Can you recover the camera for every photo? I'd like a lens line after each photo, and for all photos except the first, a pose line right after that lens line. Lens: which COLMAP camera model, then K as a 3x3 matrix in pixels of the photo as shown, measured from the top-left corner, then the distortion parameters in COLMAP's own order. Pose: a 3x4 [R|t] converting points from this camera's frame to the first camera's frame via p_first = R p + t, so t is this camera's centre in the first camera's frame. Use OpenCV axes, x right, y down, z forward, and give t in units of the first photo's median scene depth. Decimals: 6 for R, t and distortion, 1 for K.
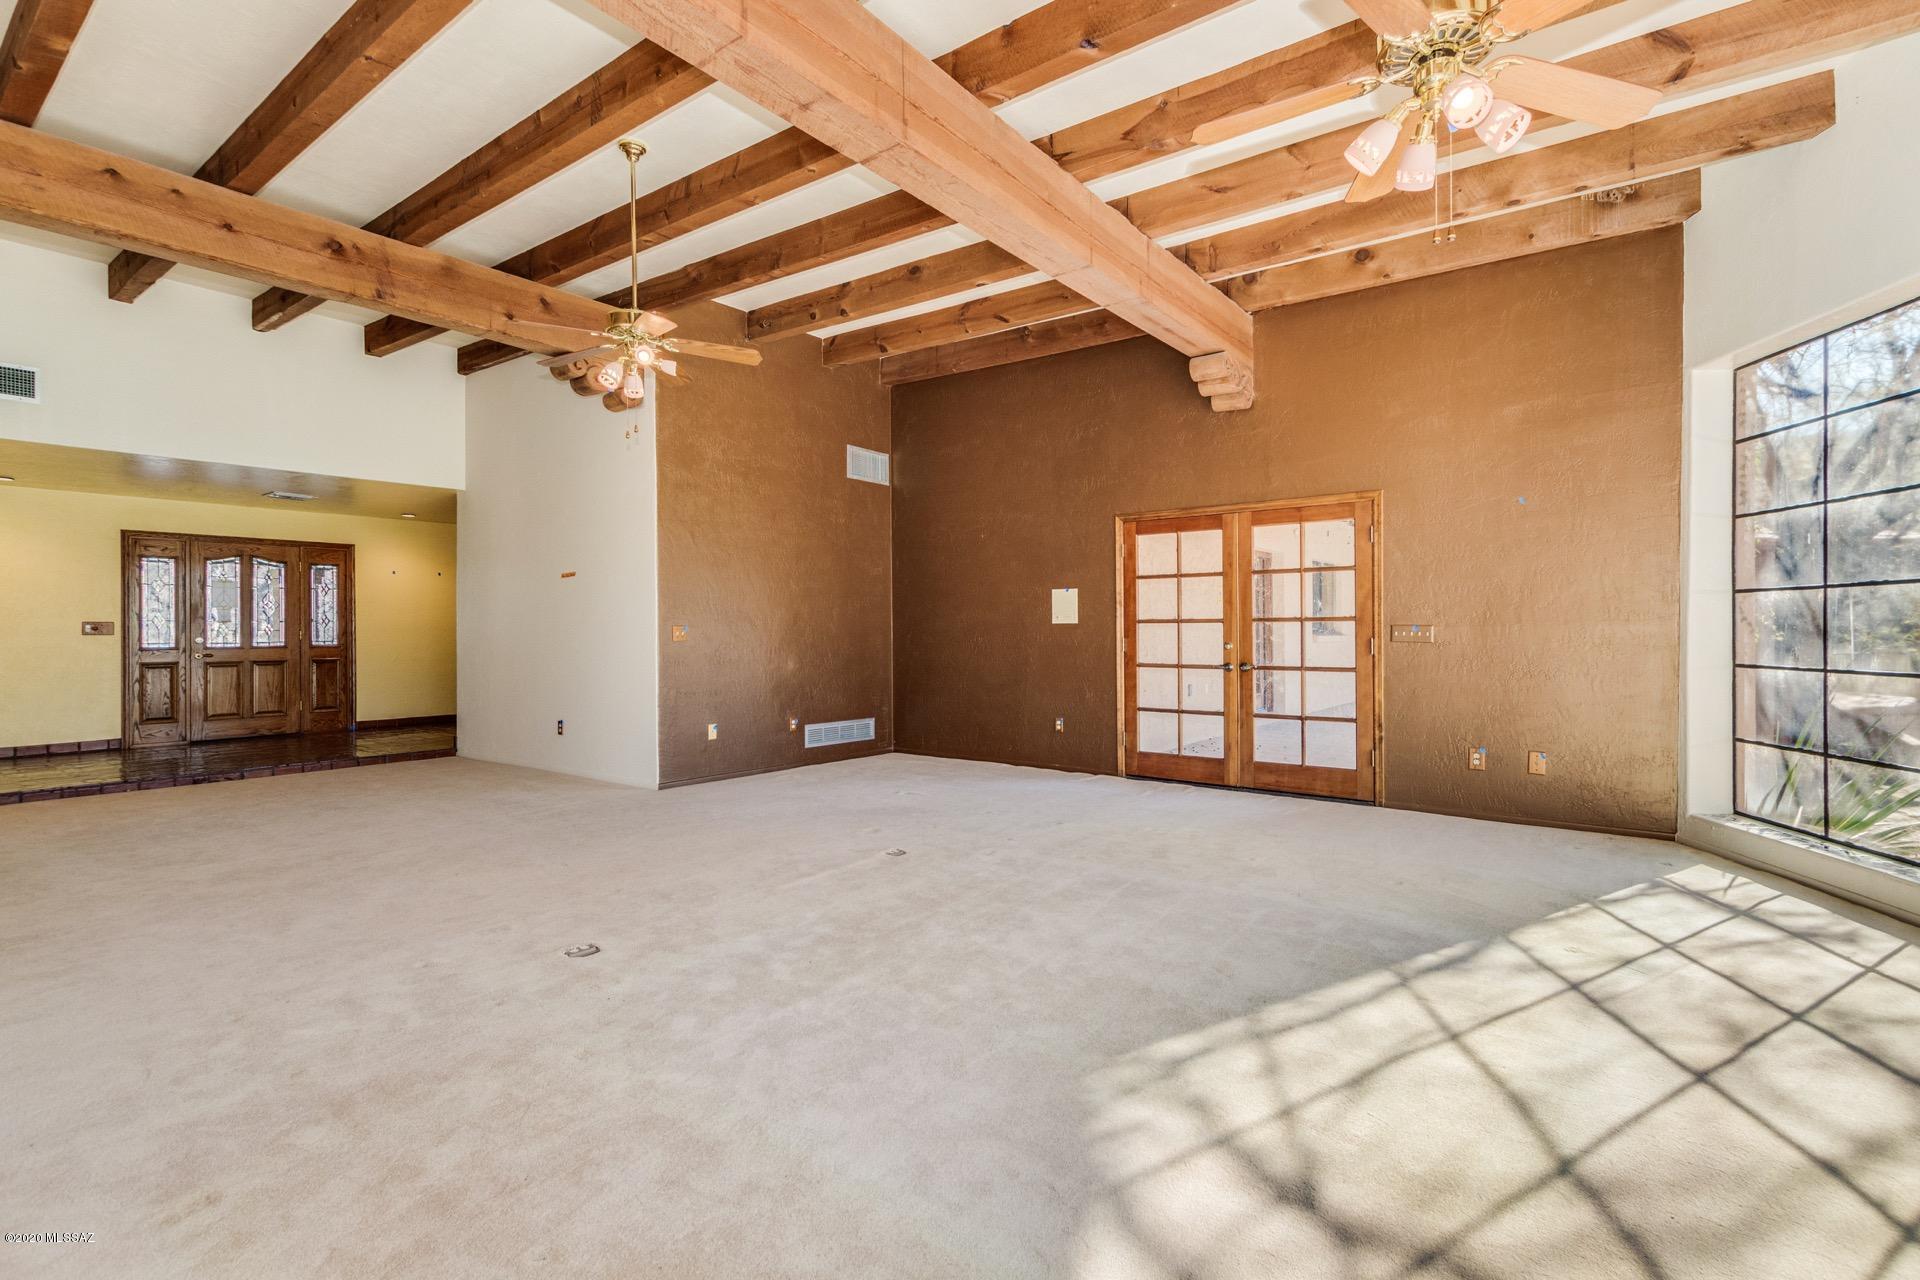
lens RADIAL K [[888.7, 0, 955.7], [0, 888.7, 631.8], [0, 0, 1]] dist [0.014348, -0.006356]
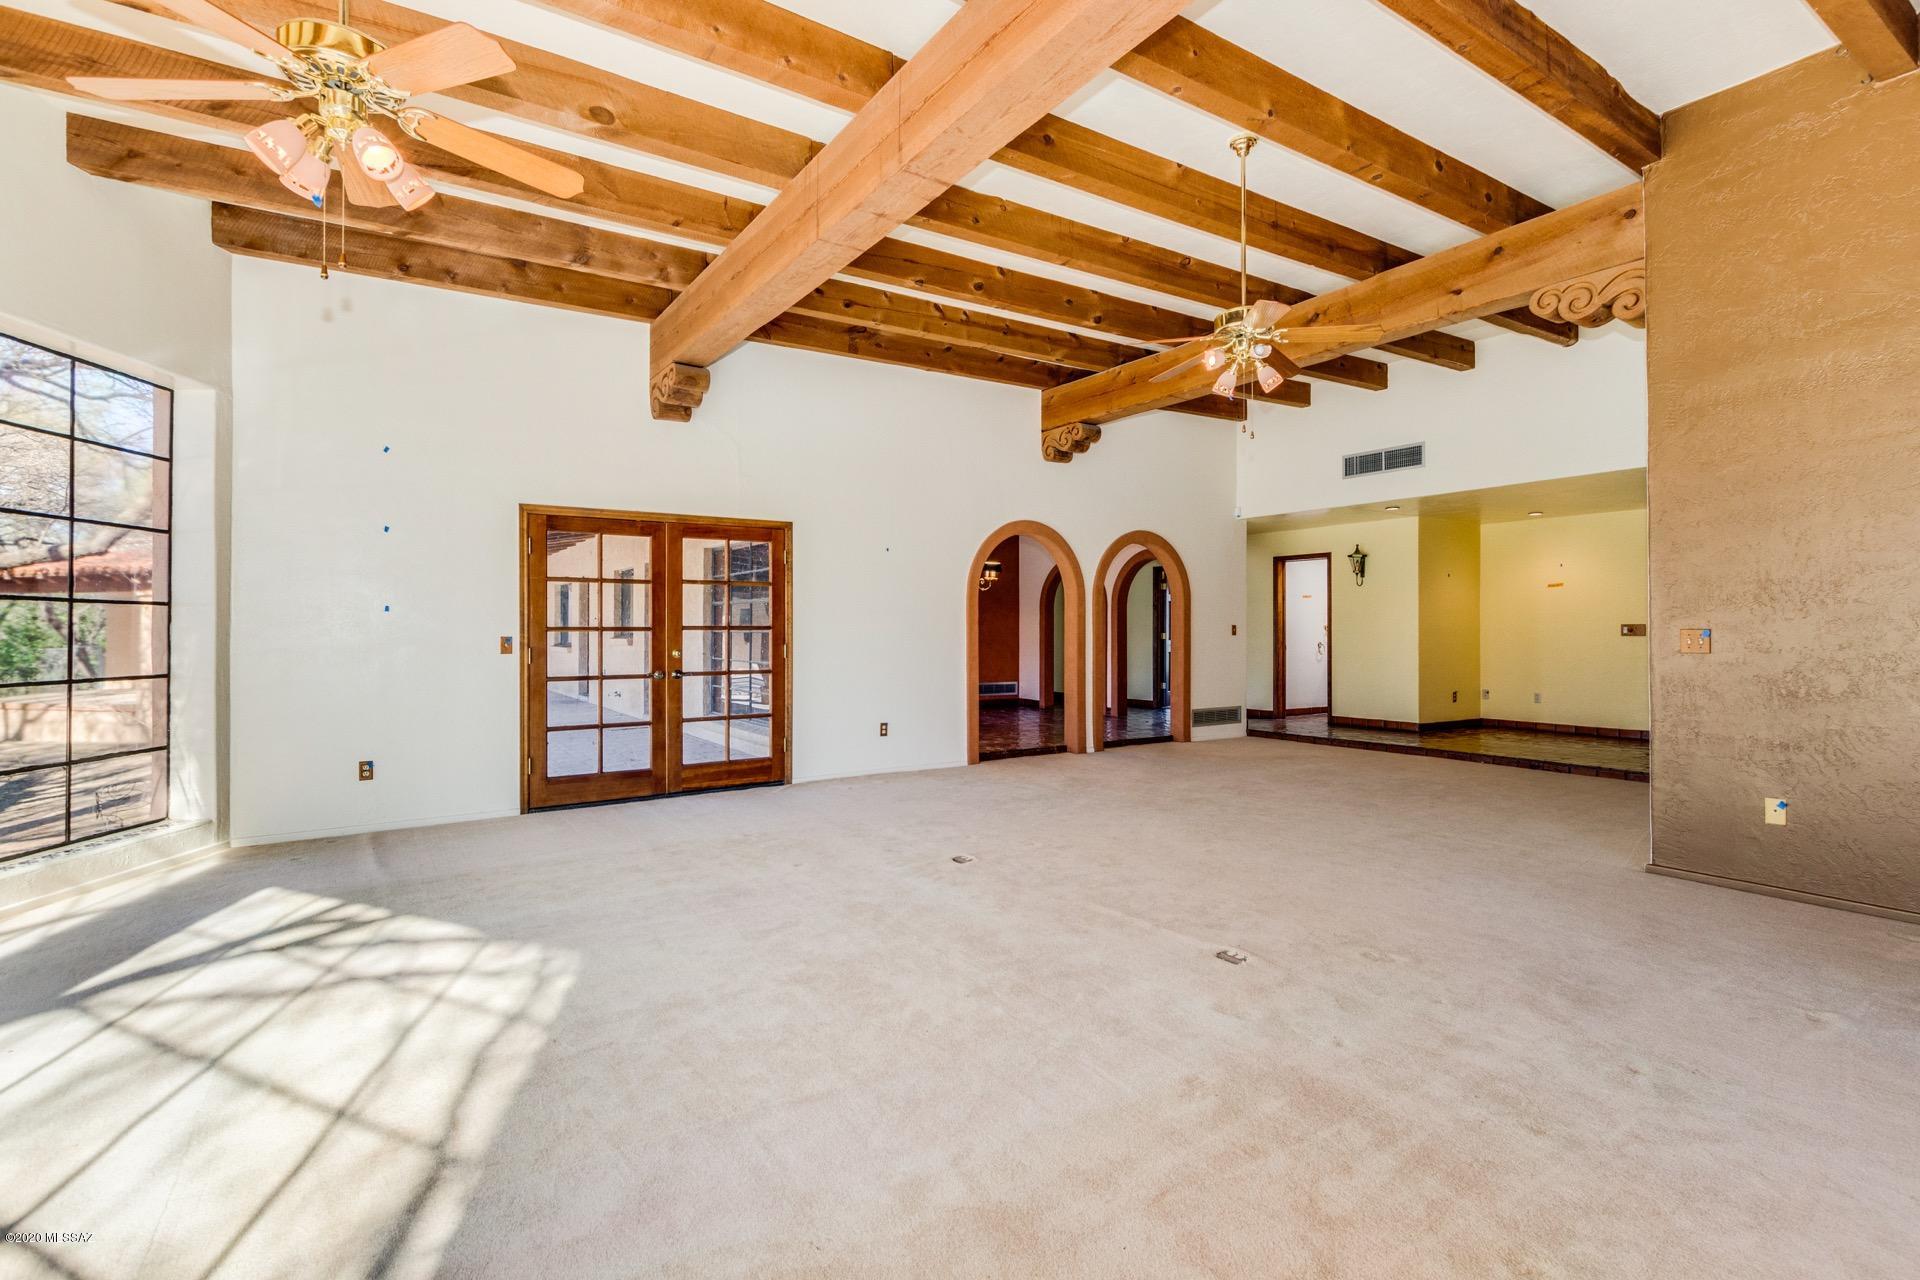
lens RADIAL K [[888.7, 0, 950.0], [0, 888.7, 635.6], [0, 0, 1]] dist [0.014348, -0.006356]
pose [[-0.316250, 0.006154, -0.948656, 1.260515], [-0.000191, 0.999979, 0.006551, -0.013699], [0.948676, 0.002253, -0.316242, 1.944002]]
